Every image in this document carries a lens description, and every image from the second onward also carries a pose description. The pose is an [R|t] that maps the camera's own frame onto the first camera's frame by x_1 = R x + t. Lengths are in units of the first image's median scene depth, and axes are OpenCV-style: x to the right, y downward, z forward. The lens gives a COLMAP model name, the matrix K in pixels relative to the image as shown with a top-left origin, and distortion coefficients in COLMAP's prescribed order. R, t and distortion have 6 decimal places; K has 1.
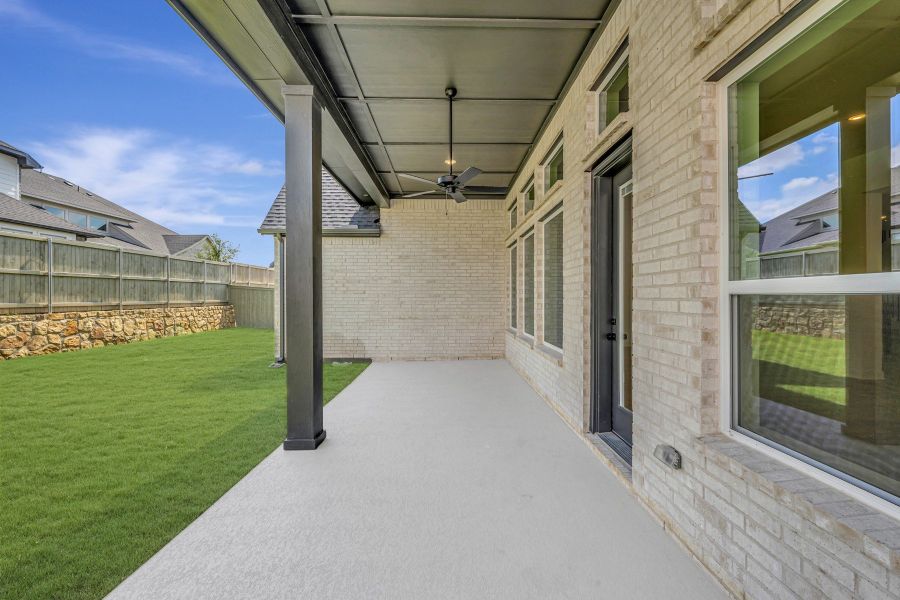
lens RADIAL K [[355.9, 0, 450.8], [0, 355.9, 298.3], [0, 0, 1]] dist [-0.000122, 0.000336]
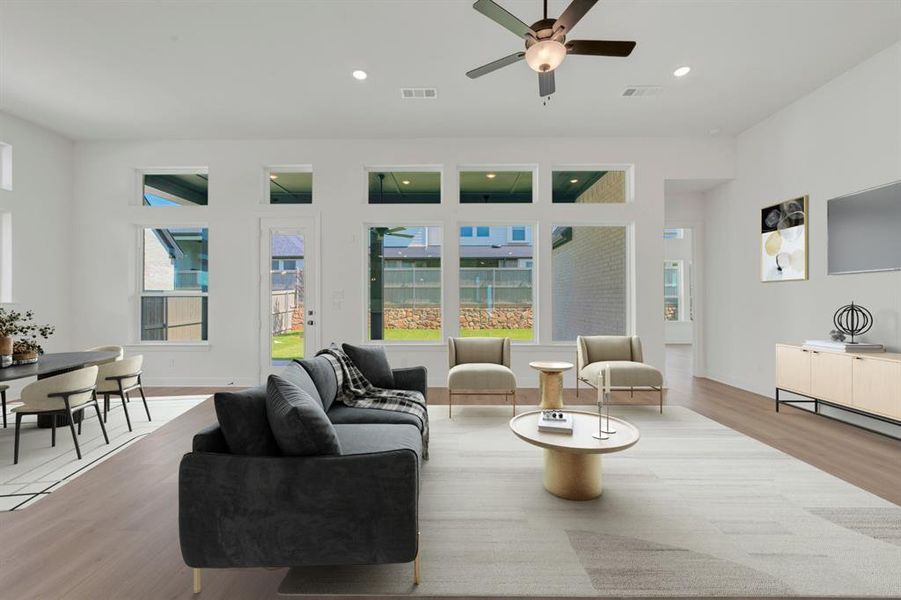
lens RADIAL K [[356.3, 0, 451.3], [0, 356.3, 298.3], [0, 0, 1]] dist [-0.000122, 0.000336]
pose [[-0.036053, -0.007575, -0.999321, 0.703913], [-0.000393, 0.999971, -0.007565, 0.004066], [0.999350, 0.000120, -0.036055, 0.573204]]
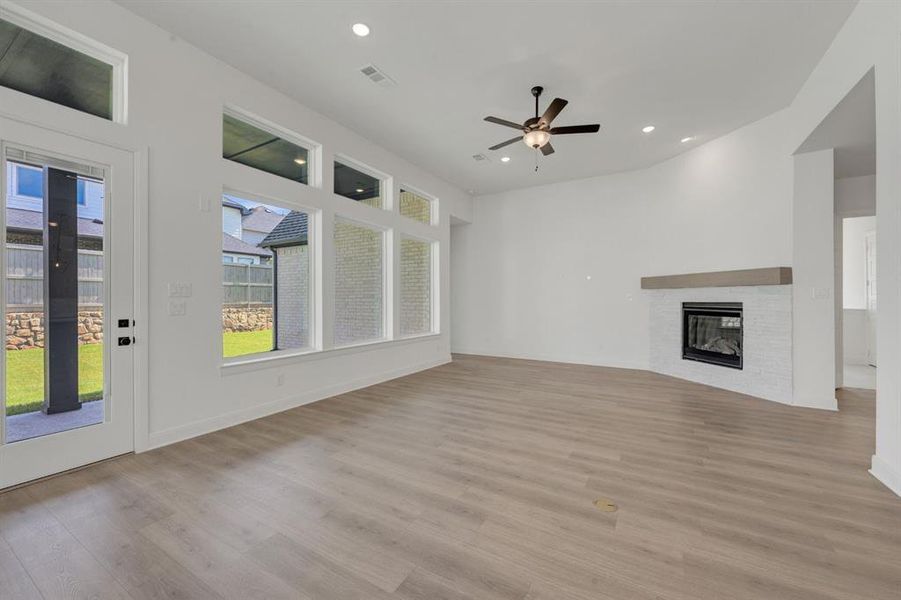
lens RADIAL K [[356.3, 0, 451.3], [0, 356.3, 298.3], [0, 0, 1]] dist [-0.000122, 0.000336]
pose [[0.850455, -0.004038, -0.526032, 0.562428], [0.001440, 0.999985, -0.005348, 0.003248], [0.526046, 0.003790, 0.850448, 0.233973]]
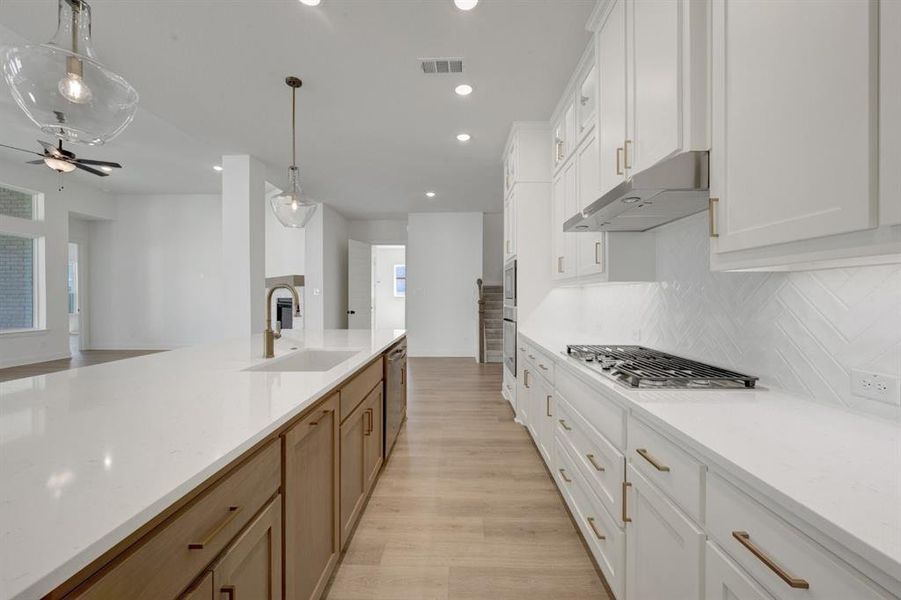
lens RADIAL K [[356.3, 0, 451.3], [0, 356.3, 298.3], [0, 0, 1]] dist [-0.000122, 0.000336]
pose [[0.999022, 0.000177, -0.044218, 1.004045], [0.000005, 0.999991, 0.004129, 0.004097], [0.044218, -0.004125, 0.999013, 0.155624]]
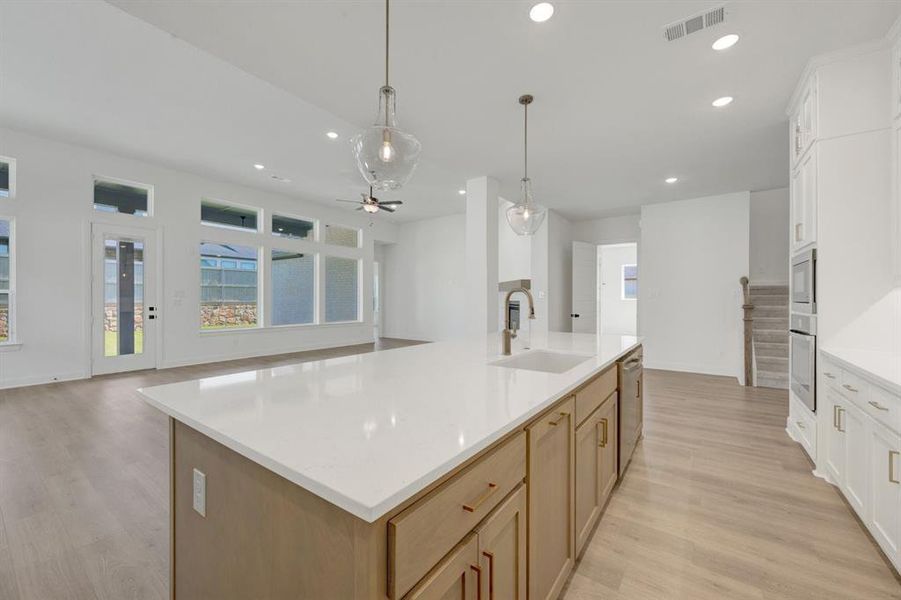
lens RADIAL K [[356.3, 0, 451.3], [0, 356.3, 298.3], [0, 0, 1]] dist [-0.000122, 0.000336]
pose [[0.798634, -0.000553, -0.601817, 0.998057], [-0.002205, 0.999990, -0.003845, 0.004073], [0.601813, 0.004398, 0.798625, 0.153672]]
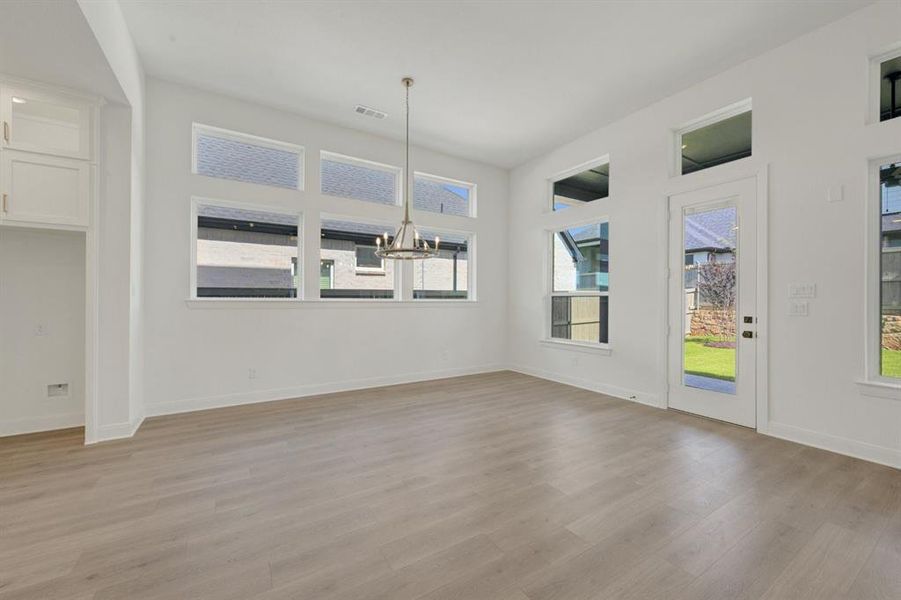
lens RADIAL K [[356.3, 0, 451.3], [0, 356.3, 298.3], [0, 0, 1]] dist [-0.000122, 0.000336]
pose [[-0.858479, -0.007959, -0.512787, 0.617842], [-0.007547, 0.999967, -0.002885, 0.003547], [0.512793, 0.001393, -0.858511, 0.497795]]
